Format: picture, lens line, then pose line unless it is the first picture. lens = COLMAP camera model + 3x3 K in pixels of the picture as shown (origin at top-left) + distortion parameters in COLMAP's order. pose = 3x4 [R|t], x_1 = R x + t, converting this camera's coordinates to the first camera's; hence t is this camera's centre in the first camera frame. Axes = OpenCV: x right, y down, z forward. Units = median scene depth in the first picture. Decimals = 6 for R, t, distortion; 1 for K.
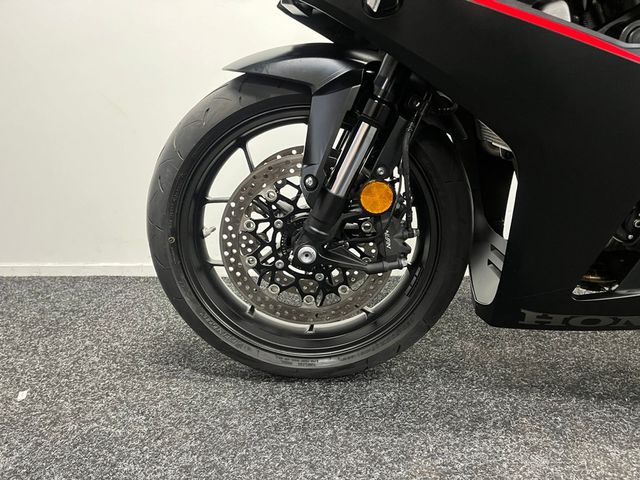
lens RADIAL K [[483.0, 0, 324.4], [0, 483.0, 239.1], [0, 0, 1]] dist [0.073742, -0.094147]
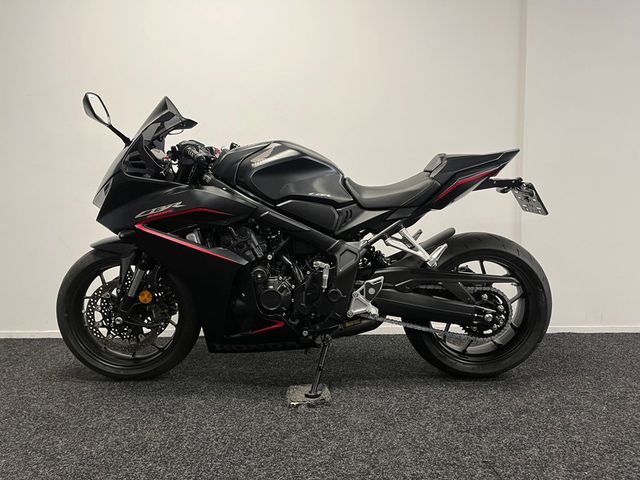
lens RADIAL K [[483.0, 0, 318.3], [0, 483.0, 236.8], [0, 0, 1]] dist [0.073742, -0.094147]
pose [[0.999934, -0.005545, 0.010106, 0.907475], [0.007118, 0.986610, -0.162942, 0.022326], [-0.009067, 0.163003, 0.986584, -1.439433]]
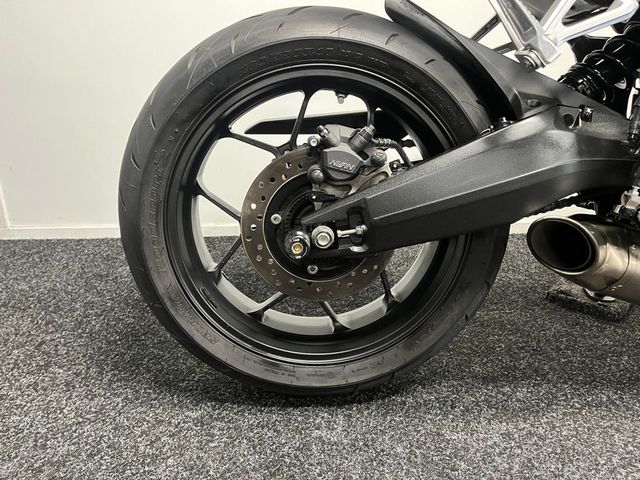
lens RADIAL K [[483.0, 0, 322.2], [0, 483.0, 242.0], [0, 0, 1]] dist [0.073742, -0.094147]
pose [[0.998289, -0.010646, 0.057496, -0.648880], [0.002905, 0.991101, 0.133078, -0.087398], [-0.058401, -0.132683, 0.989436, 0.010045]]
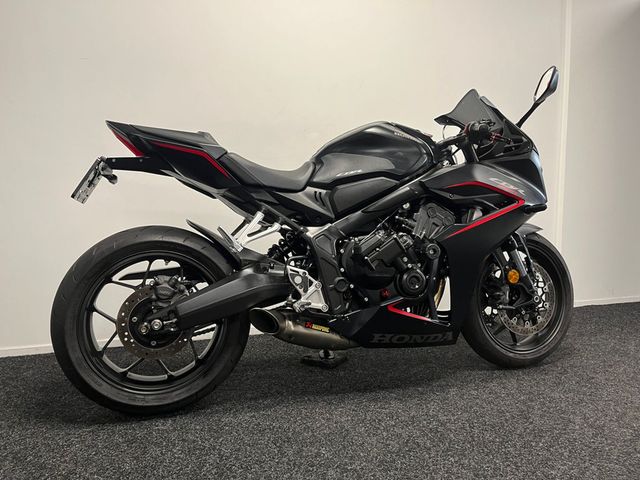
lens RADIAL K [[483.0, 0, 319.2], [0, 483.0, 241.0], [0, 0, 1]] dist [0.073742, -0.094147]
pose [[0.952193, -0.025380, 0.304440, -0.567273], [0.066048, 0.990077, -0.124040, -0.031606], [-0.298271, 0.138218, 0.944421, -1.154820]]
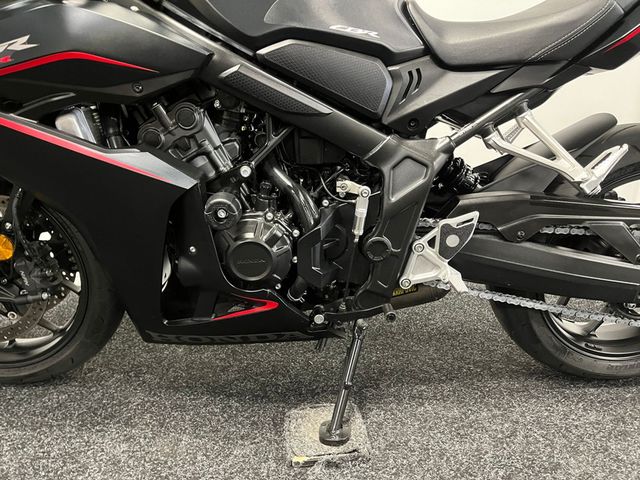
lens RADIAL K [[483.0, 0, 325.7], [0, 483.0, 242.8], [0, 0, 1]] dist [0.073742, -0.094147]
pose [[0.999421, -0.003032, 0.033883, 0.842168], [0.001499, 0.998977, 0.045202, -0.142774], [-0.033985, -0.045125, 0.998403, -0.280512]]
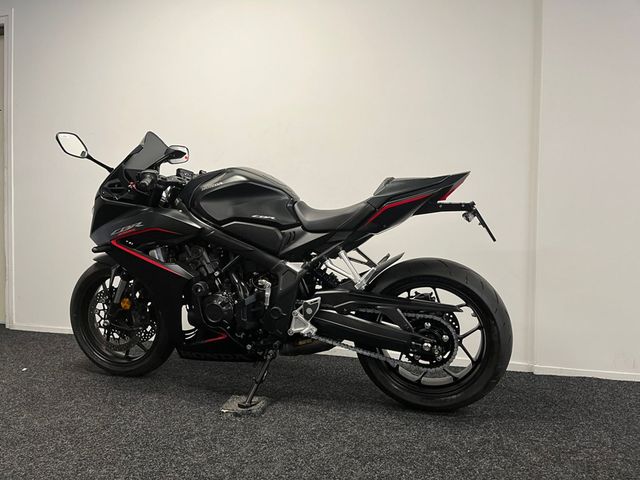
lens RADIAL K [[483.0, 0, 317.9], [0, 483.0, 242.8], [0, 0, 1]] dist [0.073742, -0.094147]
pose [[0.960369, 0.018741, -0.278101, 1.872448], [-0.073928, 0.979130, -0.189314, 0.022211], [0.268749, 0.202371, 0.941711, -1.414388]]
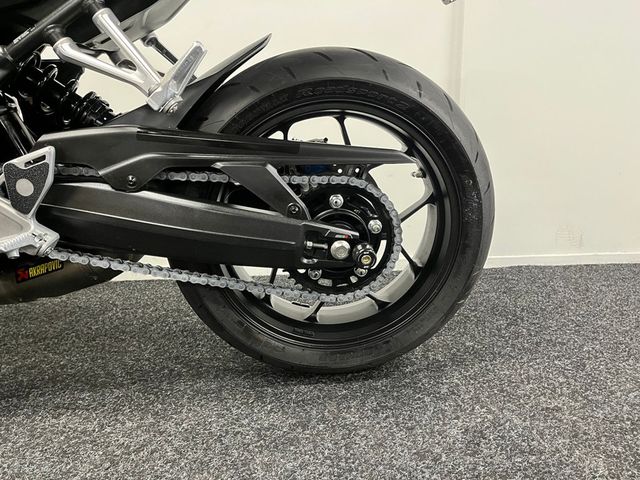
lens RADIAL K [[483.0, 0, 322.7], [0, 483.0, 244.5], [0, 0, 1]] dist [0.073742, -0.094147]
pose [[0.996815, -0.028238, 0.074585, 1.636196], [0.028109, 0.999601, 0.002782, 0.016610], [-0.074634, -0.000676, 0.997211, -0.034202]]
